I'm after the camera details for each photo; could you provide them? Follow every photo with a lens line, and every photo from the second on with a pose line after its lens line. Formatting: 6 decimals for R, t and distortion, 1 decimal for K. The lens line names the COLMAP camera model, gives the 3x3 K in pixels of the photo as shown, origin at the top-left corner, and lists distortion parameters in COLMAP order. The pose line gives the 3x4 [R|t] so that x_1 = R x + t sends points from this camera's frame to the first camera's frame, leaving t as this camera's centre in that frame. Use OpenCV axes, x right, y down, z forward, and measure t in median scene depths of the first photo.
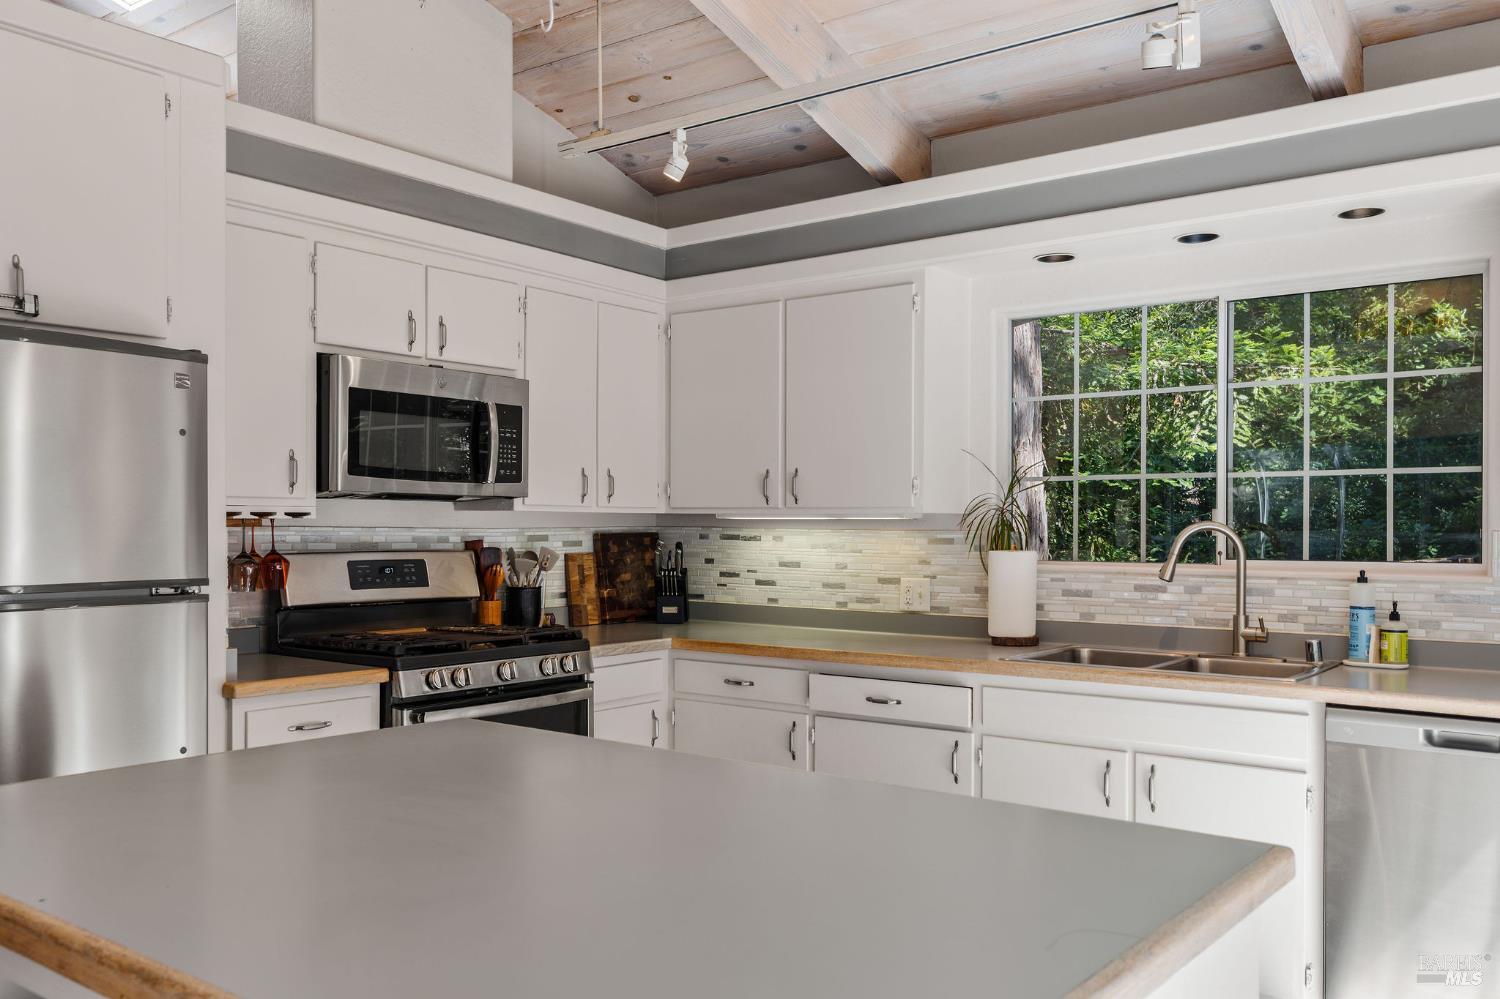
lens RADIAL K [[1240.3, 0, 750.0], [0, 1240.3, 499.5], [0, 0, 1]] dist [-0.000023, -0.000247]
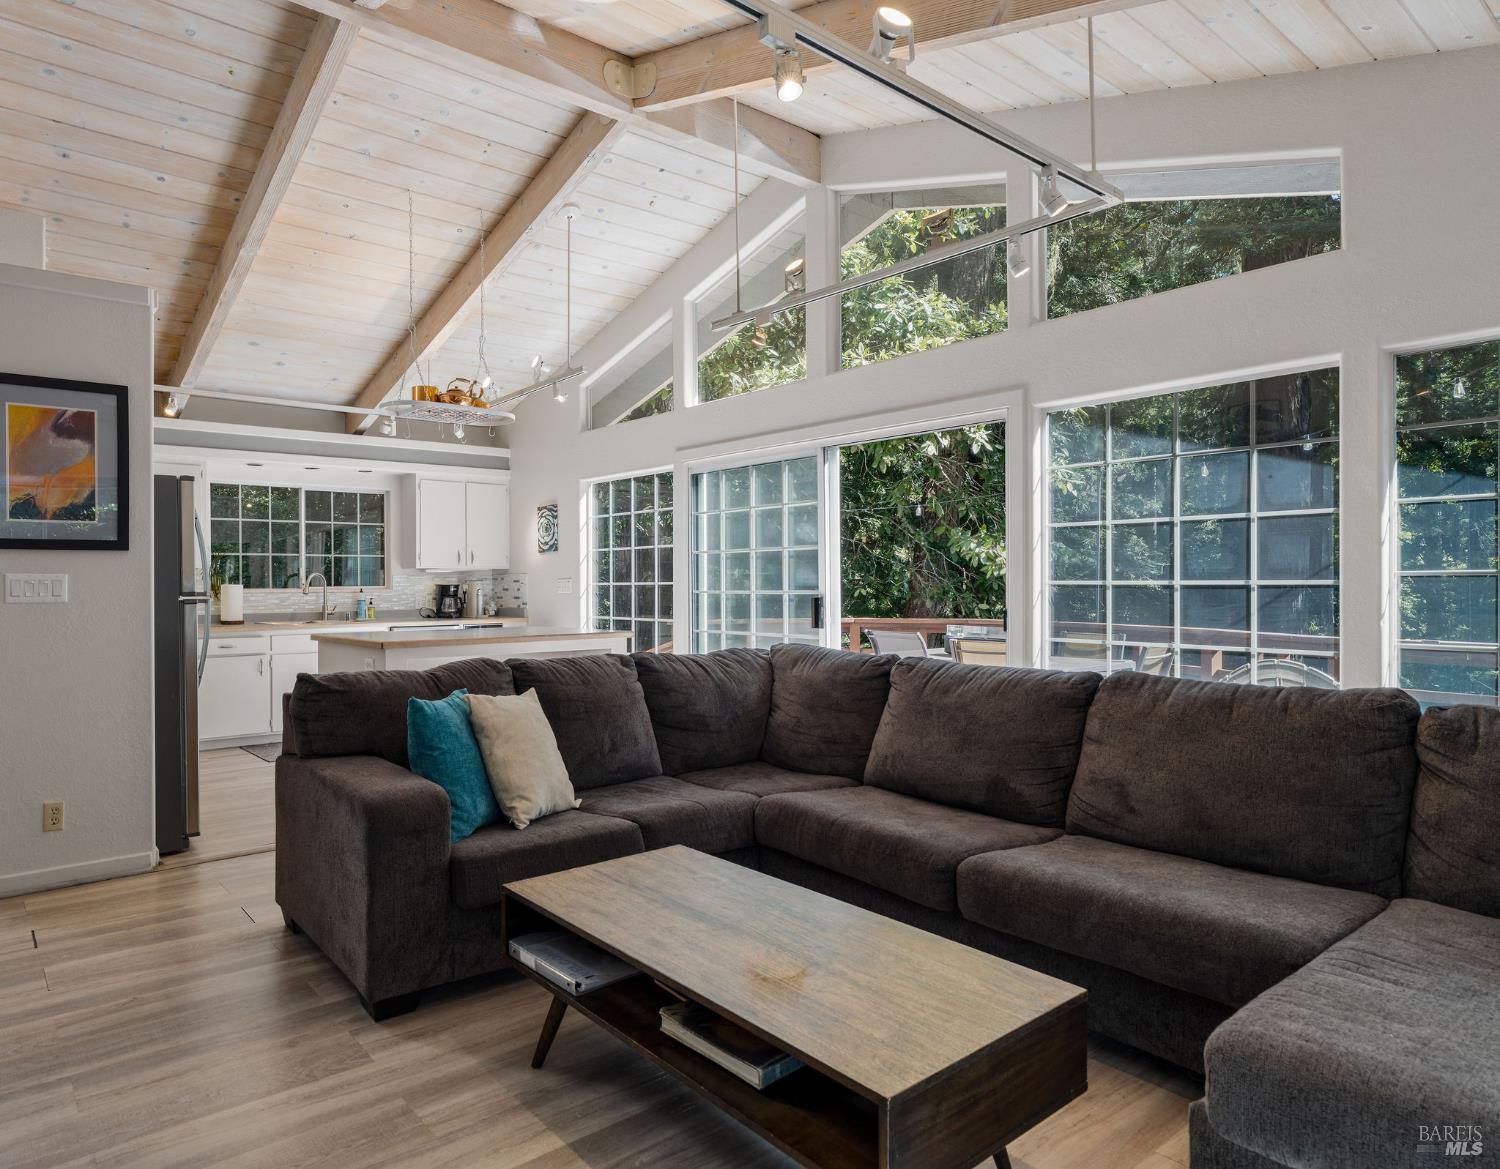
lens RADIAL K [[931.0, 0, 750.0], [0, 931.0, 584.5], [0, 0, 1]] dist [0.000071, -0.000002]
pose [[0.202803, -0.013608, 0.979125, -1.372527], [-0.022837, 0.999566, 0.018622, -0.016517], [-0.978953, -0.026137, 0.202404, -0.355538]]
